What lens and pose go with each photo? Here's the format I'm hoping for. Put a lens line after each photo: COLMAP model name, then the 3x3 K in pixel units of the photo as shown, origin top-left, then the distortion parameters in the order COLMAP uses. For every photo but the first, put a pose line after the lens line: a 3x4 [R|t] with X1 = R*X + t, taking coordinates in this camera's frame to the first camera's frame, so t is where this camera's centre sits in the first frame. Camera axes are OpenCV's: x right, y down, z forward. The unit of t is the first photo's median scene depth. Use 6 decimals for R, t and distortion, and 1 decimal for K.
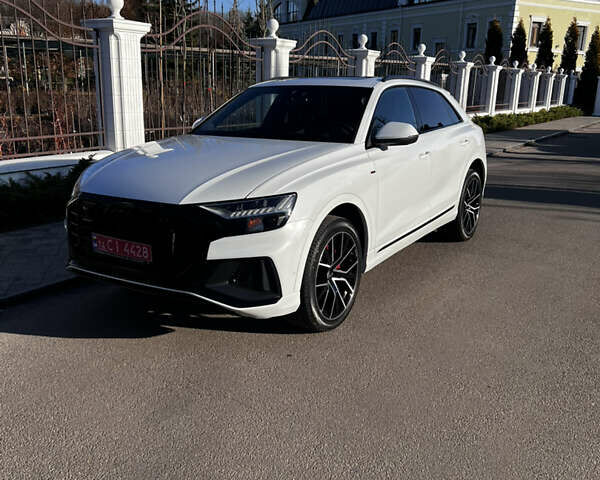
lens RADIAL K [[589.1, 0, 311.5], [0, 589.1, 236.5], [0, 0, 1]] dist [0.046626, 0.000000]
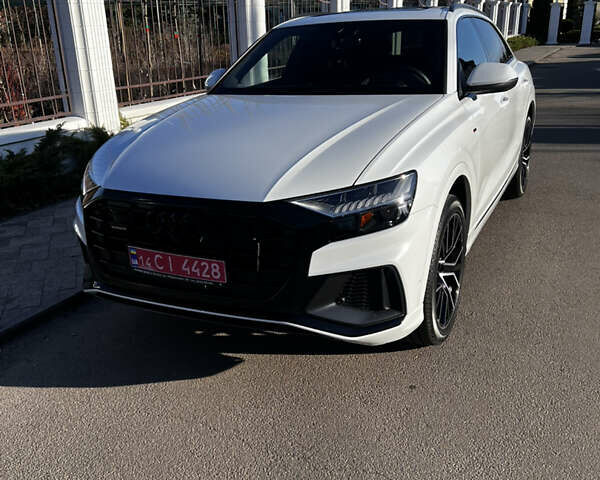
lens RADIAL K [[589.1, 0, 309.2], [0, 589.1, 235.4], [0, 0, 1]] dist [0.046626, 0.000000]
pose [[0.993753, -0.080213, 0.077591, -0.193768], [0.073083, 0.993189, 0.090740, -0.063084], [-0.084341, -0.084502, 0.992847, 0.253445]]
